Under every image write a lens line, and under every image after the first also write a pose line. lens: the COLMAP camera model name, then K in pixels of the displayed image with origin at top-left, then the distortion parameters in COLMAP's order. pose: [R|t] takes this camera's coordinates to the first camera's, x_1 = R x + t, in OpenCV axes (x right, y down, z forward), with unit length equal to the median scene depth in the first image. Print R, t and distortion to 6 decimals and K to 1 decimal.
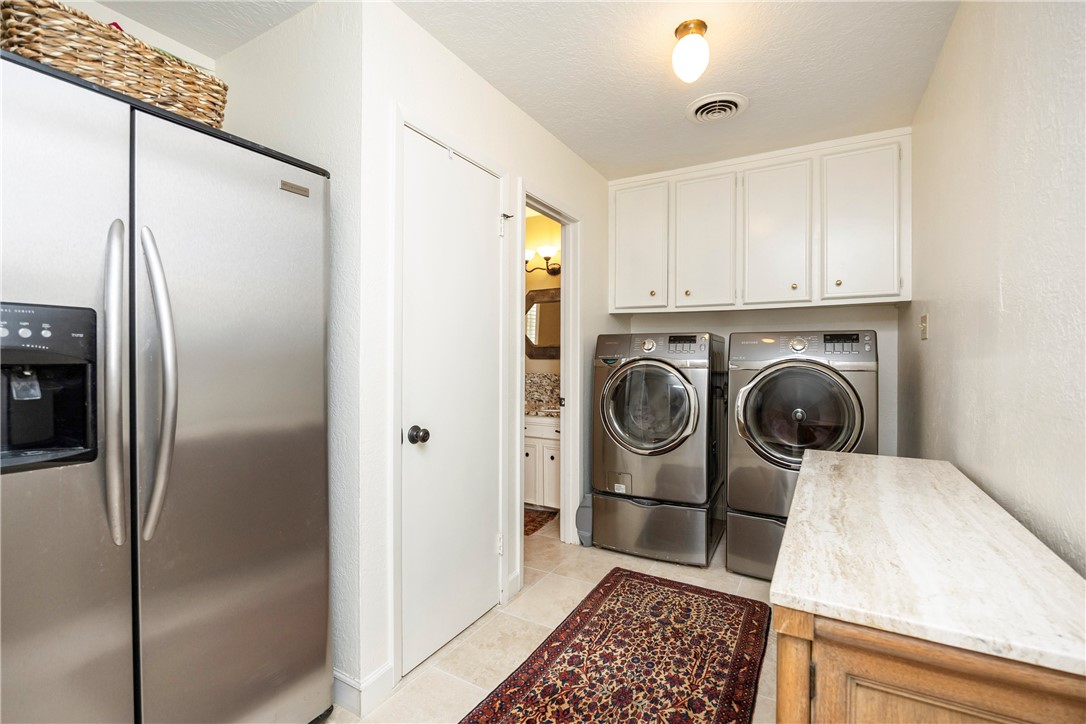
lens RADIAL K [[480.8, 0, 544.9], [0, 480.8, 361.7], [0, 0, 1]] dist [0.000424, -0.000428]
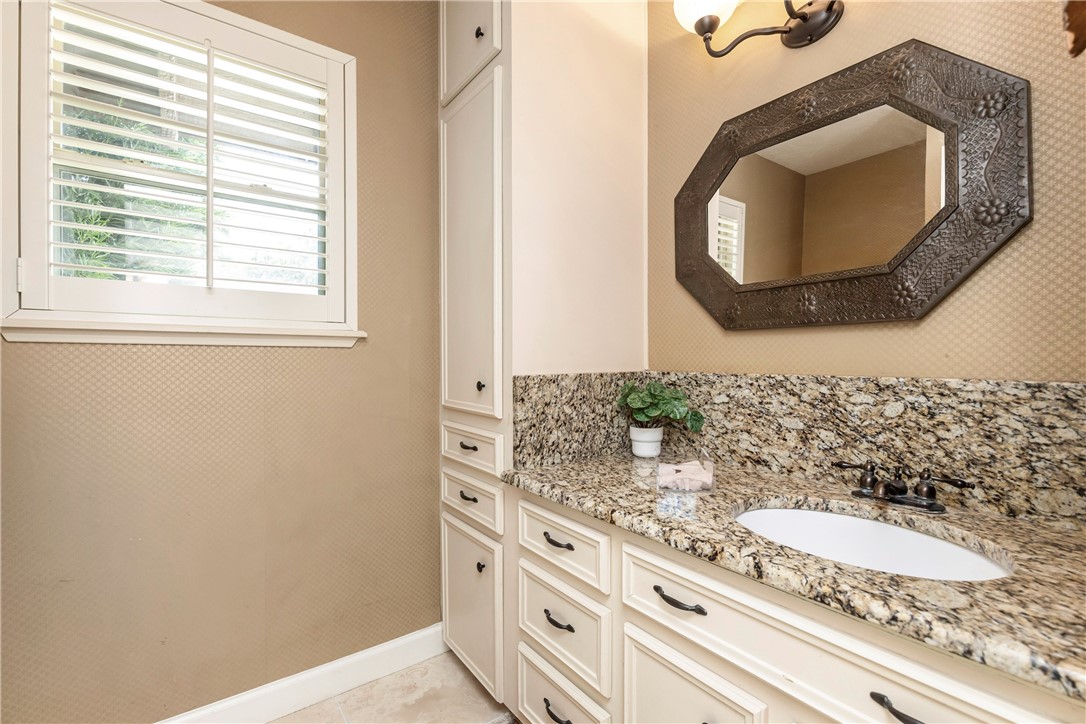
lens RADIAL K [[480.8, 0, 542.2], [0, 480.8, 360.3], [0, 0, 1]] dist [0.000424, -0.000428]
pose [[0.920000, 0.002103, -0.391912, -0.017481], [-0.001538, 0.999997, 0.001757, 0.014819], [0.391915, -0.001013, 0.920001, 0.656828]]
